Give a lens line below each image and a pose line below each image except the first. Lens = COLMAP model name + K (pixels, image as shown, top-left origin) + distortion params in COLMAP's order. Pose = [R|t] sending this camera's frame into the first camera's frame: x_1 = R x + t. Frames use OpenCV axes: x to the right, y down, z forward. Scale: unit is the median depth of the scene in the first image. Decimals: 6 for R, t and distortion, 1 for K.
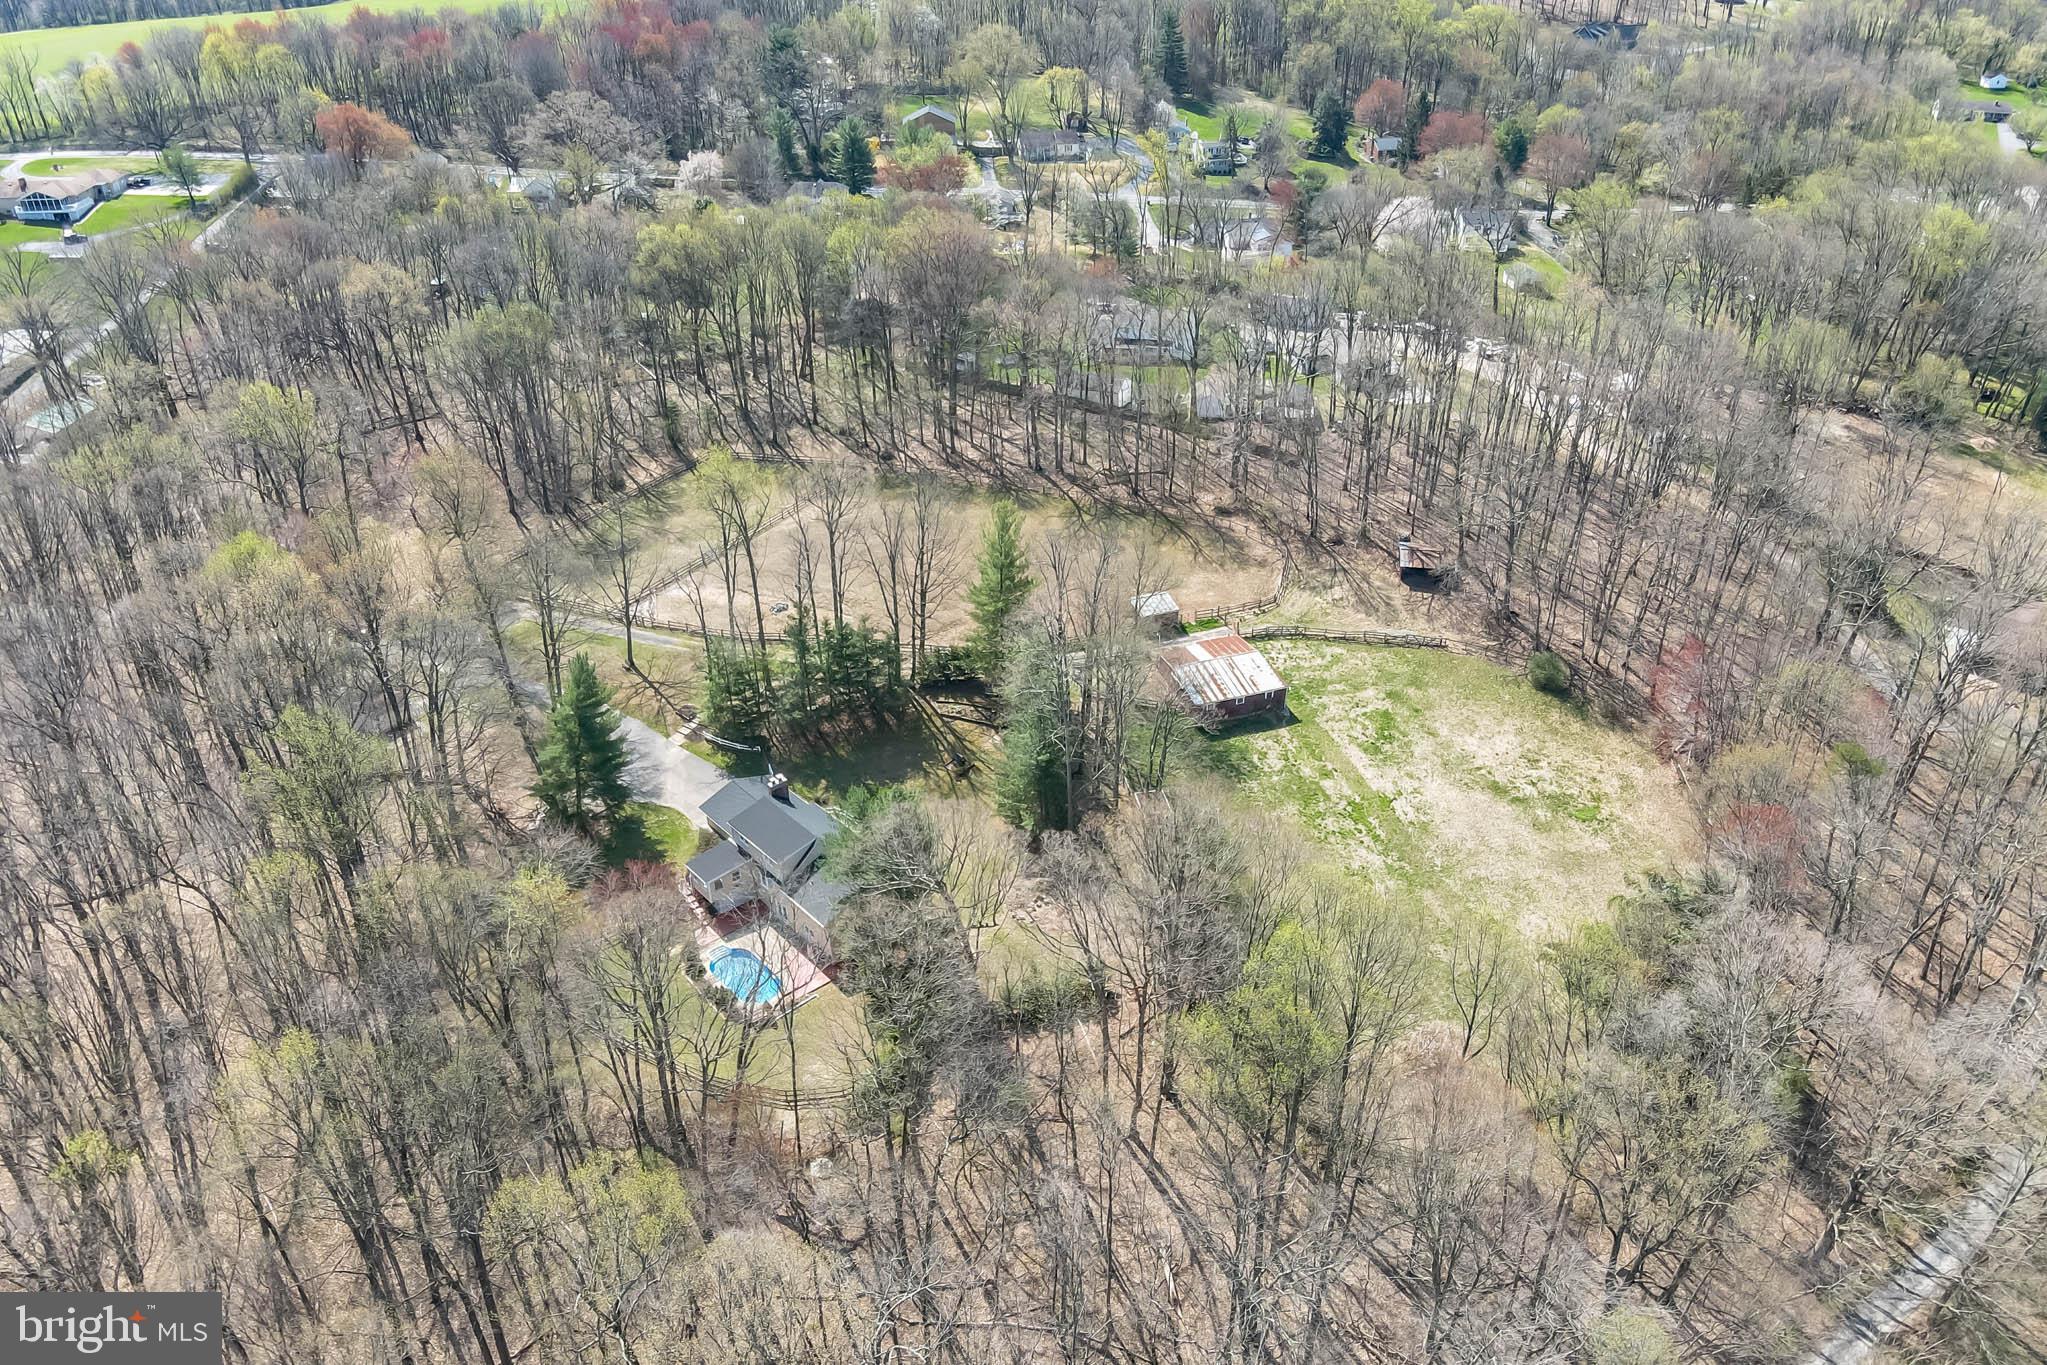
lens RADIAL K [[1496.7, 0, 1023.2], [0, 1496.7, 670.3], [0, 0, 1]] dist [0.007251, -0.000431]
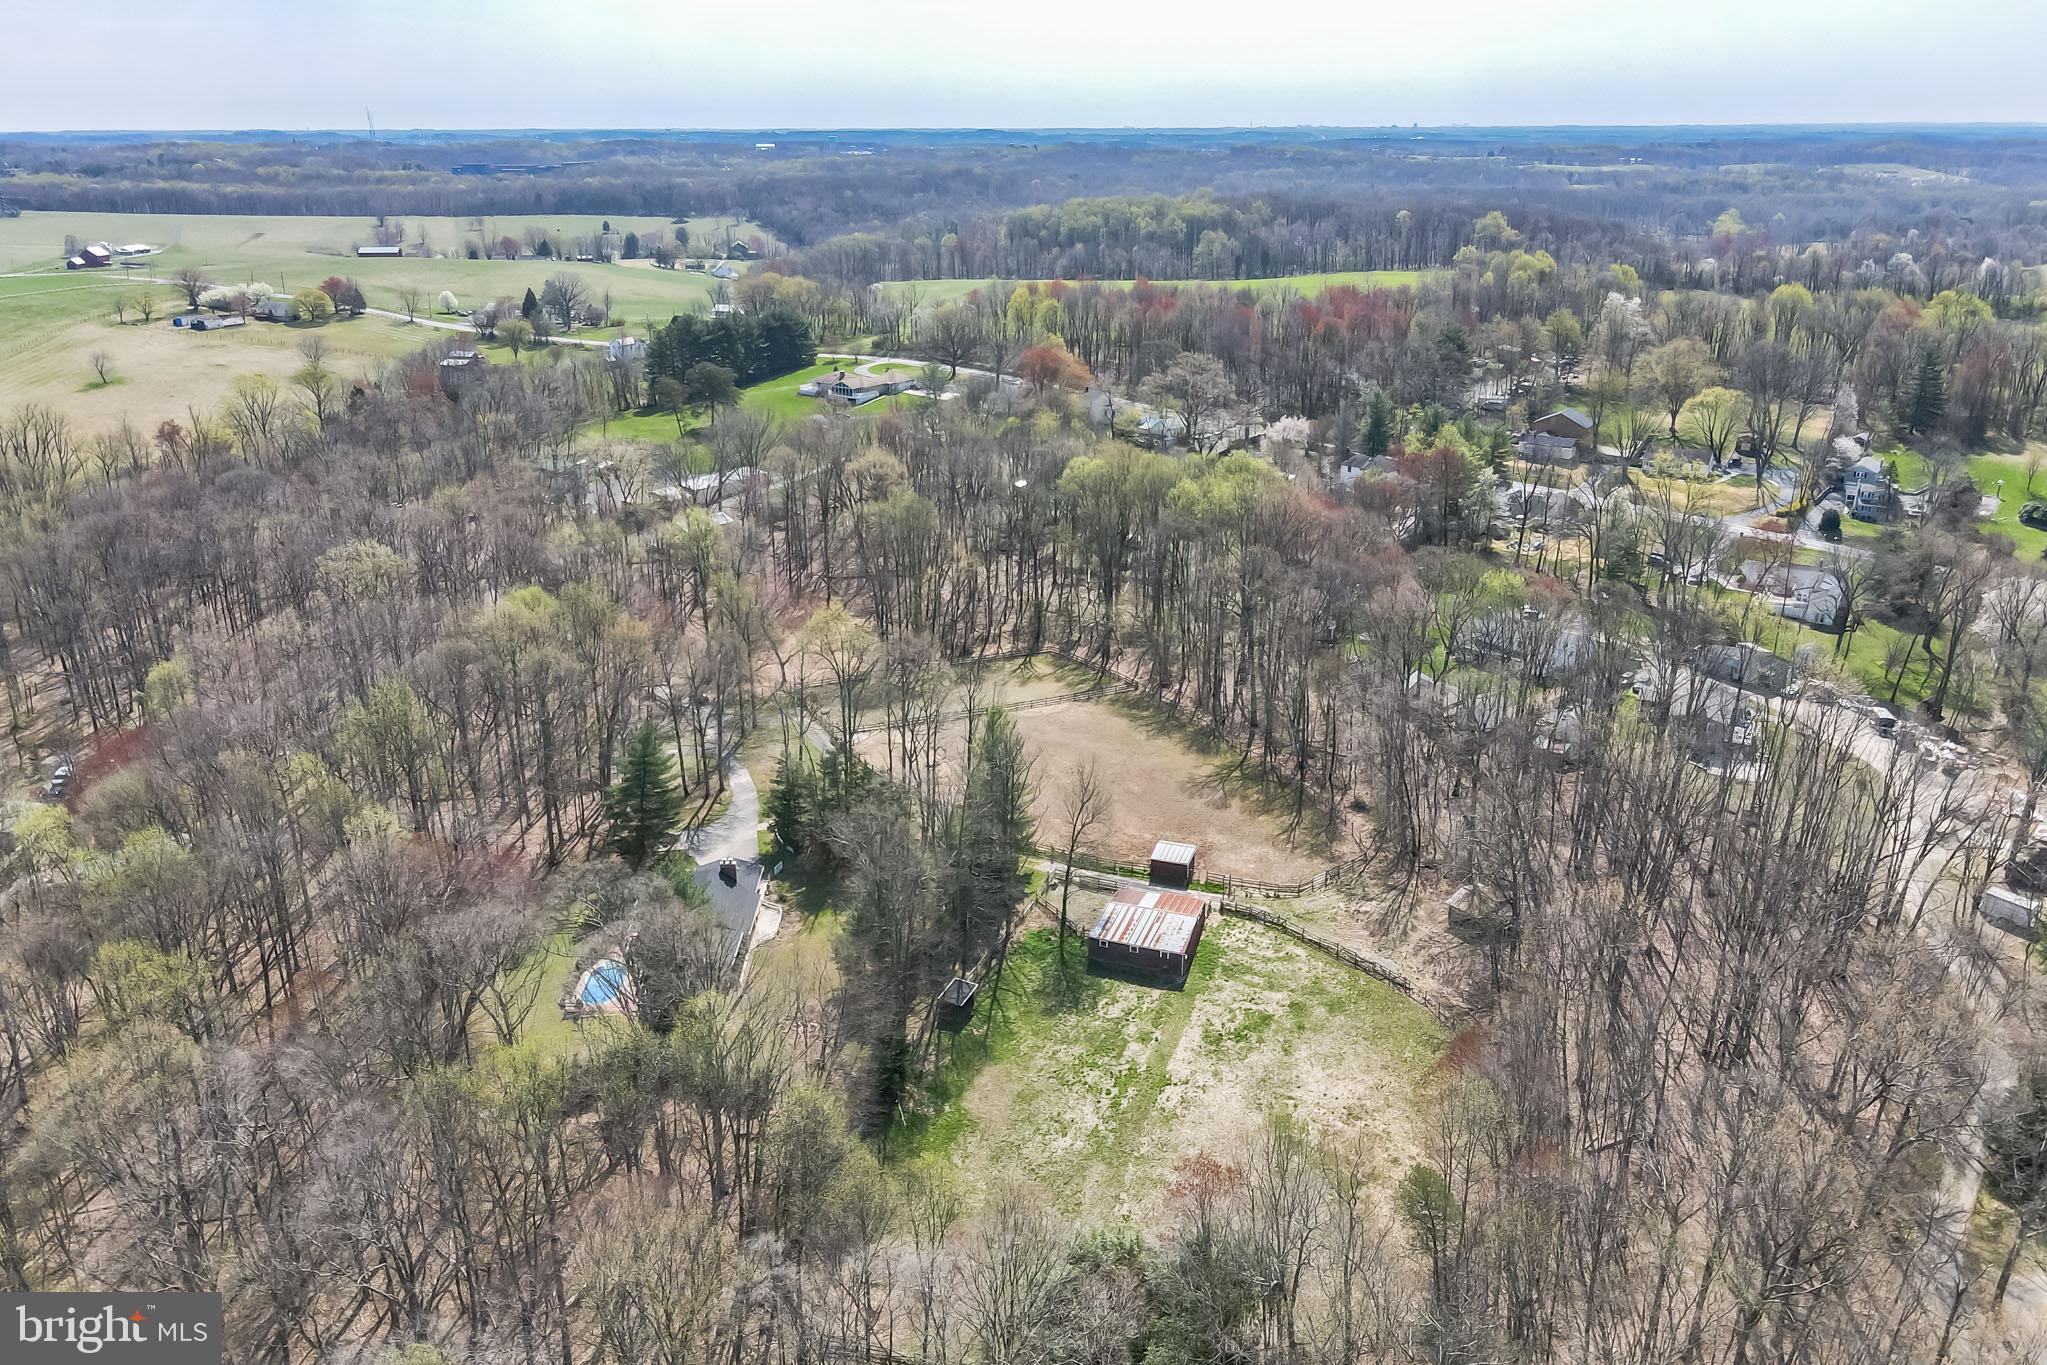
lens RADIAL K [[1496.7, 0, 1016.5], [0, 1496.7, 689.9], [0, 0, 1]] dist [0.007251, -0.000431]
pose [[0.764950, 0.236752, -0.598999, 0.646165], [-0.328244, 0.943458, -0.046285, -0.072241], [0.554172, 0.232023, 0.799411, 0.096648]]
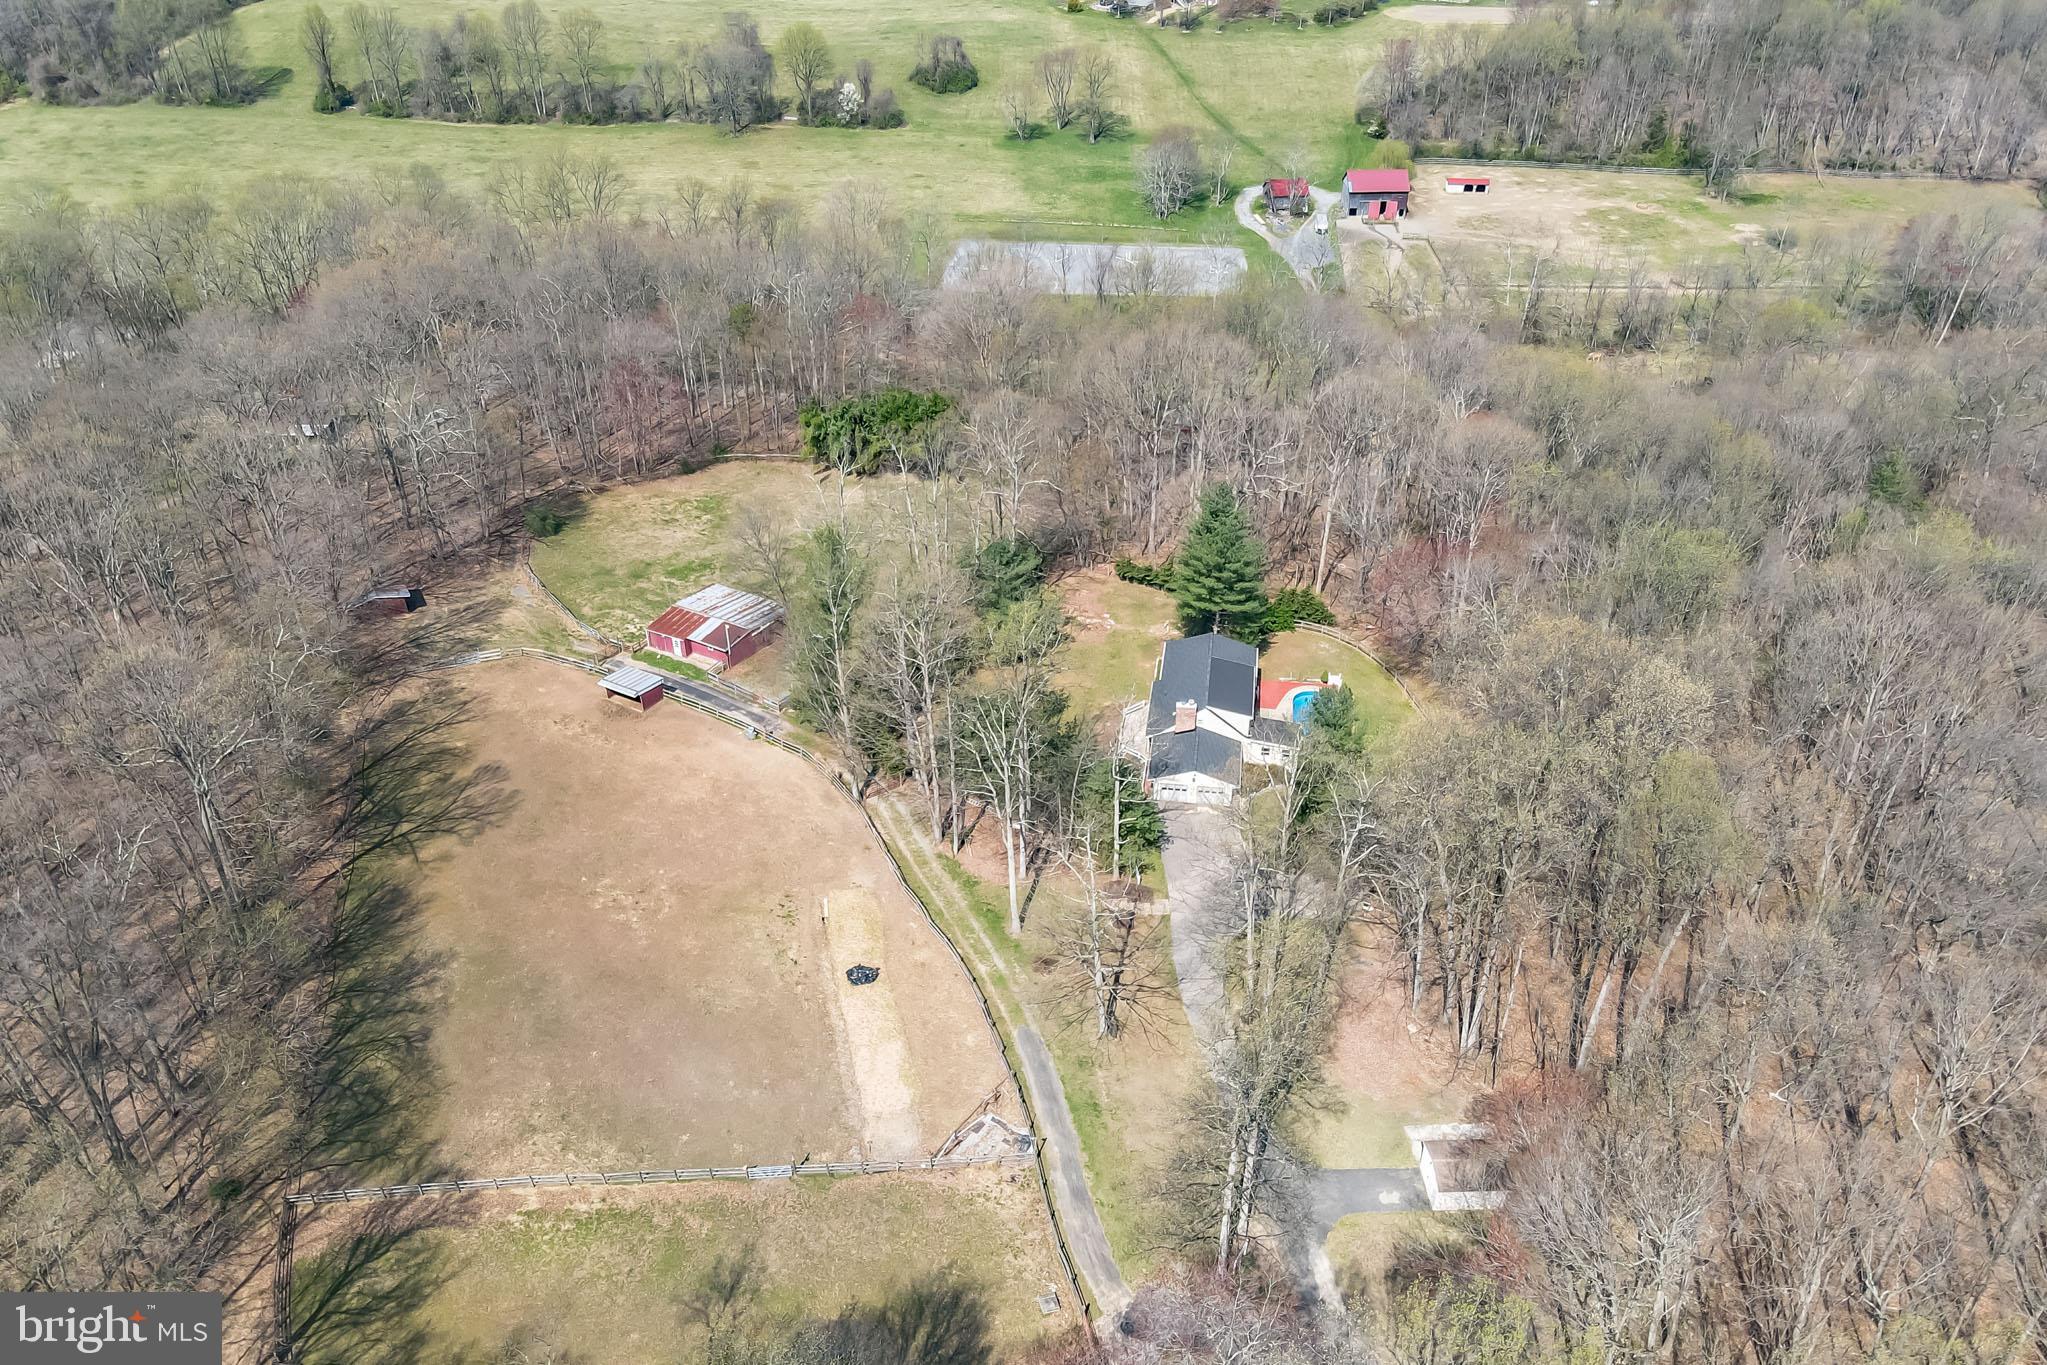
lens RADIAL K [[1496.7, 0, 1025.2], [0, 1496.7, 687.4], [0, 0, 1]] dist [0.007251, -0.000431]
pose [[-0.655245, -0.409606, 0.634726, -0.625504], [0.388970, 0.537345, 0.748307, -0.621654], [-0.647578, 0.737213, -0.192768, 1.104461]]
